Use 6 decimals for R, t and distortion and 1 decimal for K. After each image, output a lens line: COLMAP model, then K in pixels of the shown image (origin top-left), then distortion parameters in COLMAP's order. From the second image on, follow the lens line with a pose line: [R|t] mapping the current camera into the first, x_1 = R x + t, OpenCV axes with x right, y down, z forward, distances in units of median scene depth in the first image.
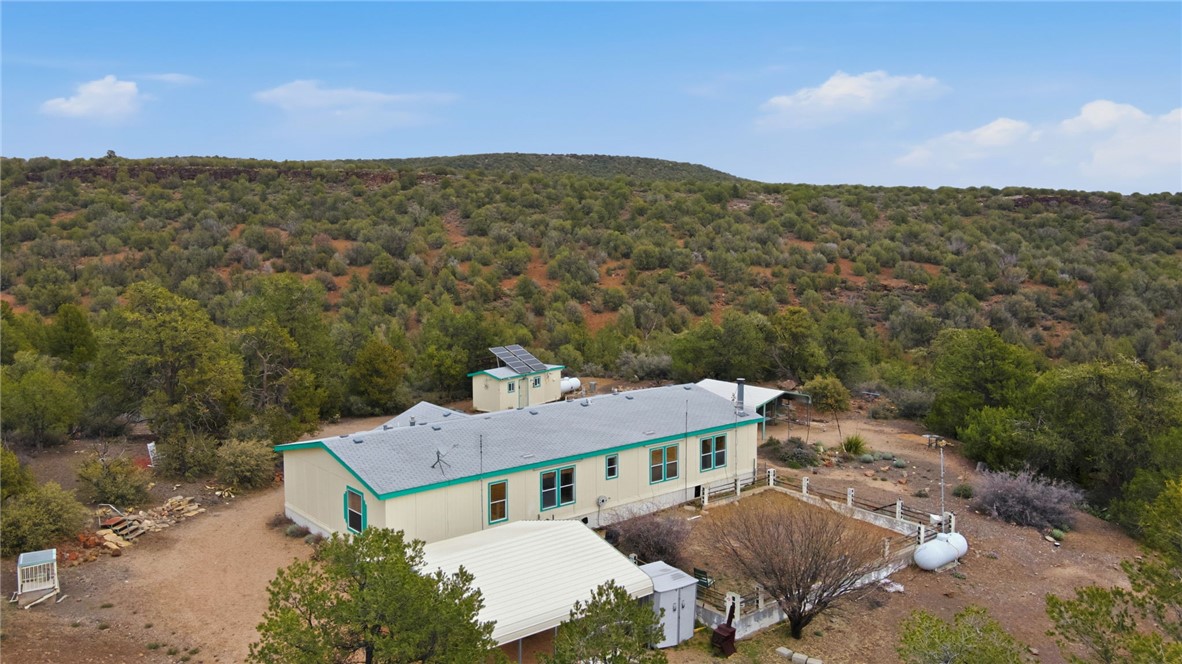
lens RADIAL K [[904.7, 0, 591.0], [0, 904.7, 332.0], [0, 0, 1]] dist [0.026180, 0.042127]
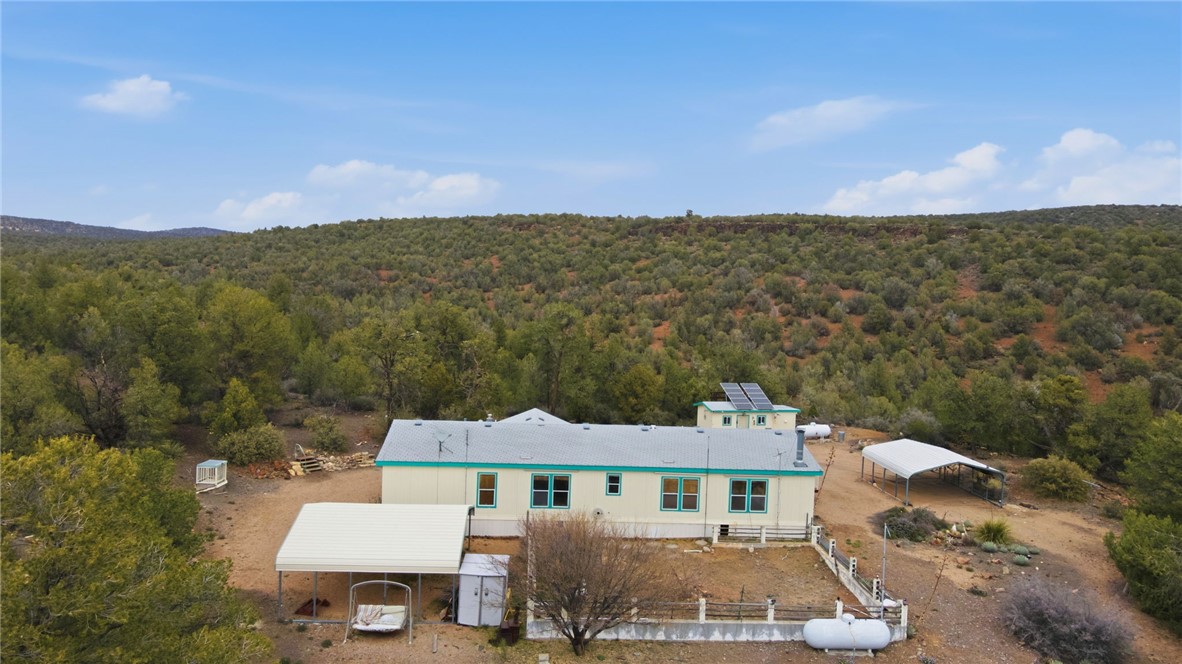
lens RADIAL K [[856.8, 0, 595.0], [0, 856.8, 331.8], [0, 0, 1]] dist [0.033811, 0.029028]
pose [[0.810424, 0.072332, -0.581361, 0.079015], [-0.103547, 0.994411, -0.020623, -0.001313], [0.576620, 0.076912, 0.813384, 0.017983]]
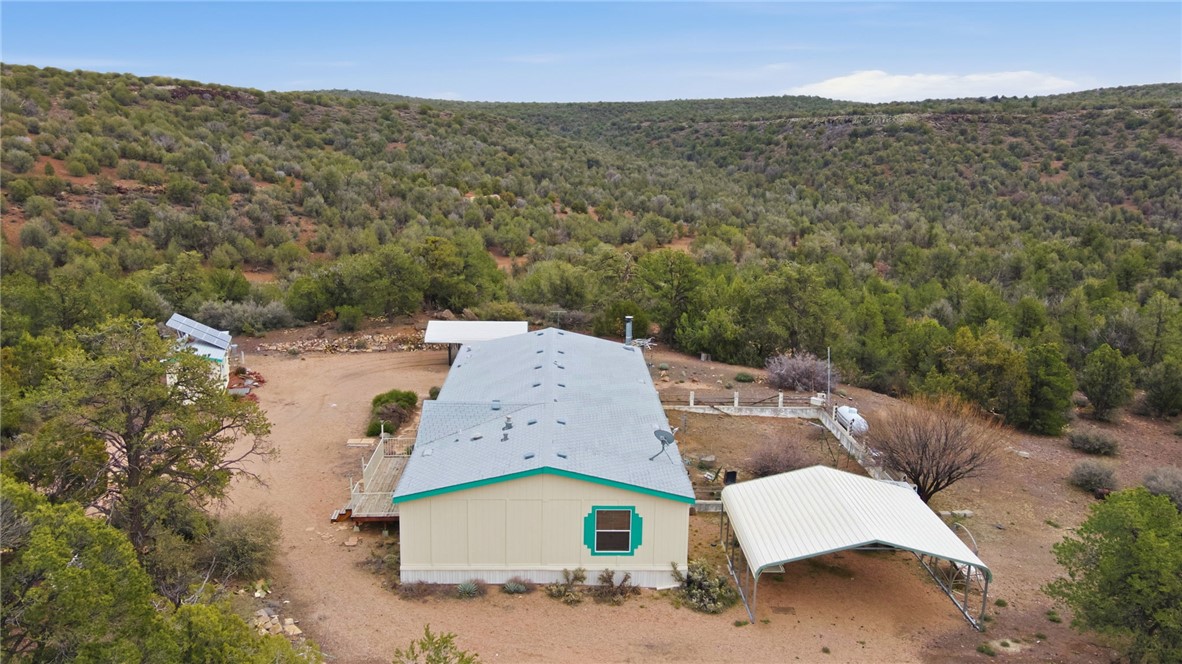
lens RADIAL K [[904.7, 0, 591.0], [0, 904.7, 332.0], [0, 0, 1]] dist [0.026180, 0.042127]
pose [[0.612894, -0.158642, 0.774076, -0.106082], [0.065251, 0.986454, 0.150504, -0.014241], [-0.787466, -0.041734, 0.614944, 0.058426]]
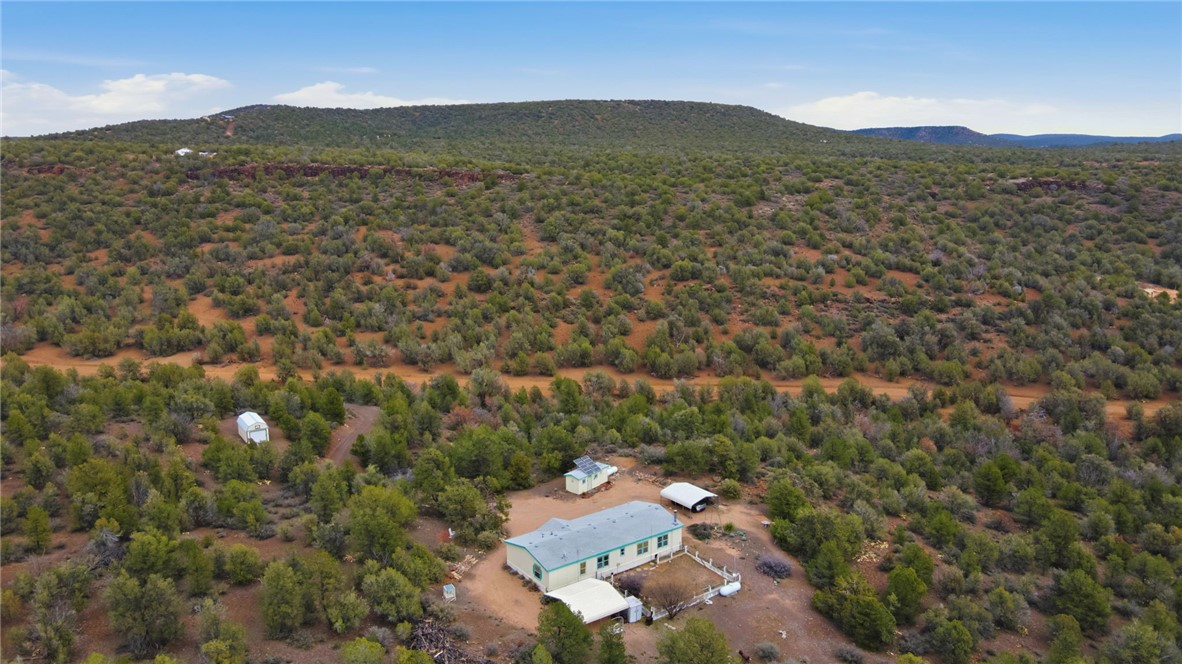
lens RADIAL K [[856.8, 0, 595.0], [0, 856.8, 331.8], [0, 0, 1]] dist [0.033811, 0.029028]
pose [[0.998161, 0.013389, -0.059117, 0.011558], [-0.007909, 0.995730, 0.091974, -0.104081], [0.060096, -0.091338, 0.994005, -0.213853]]
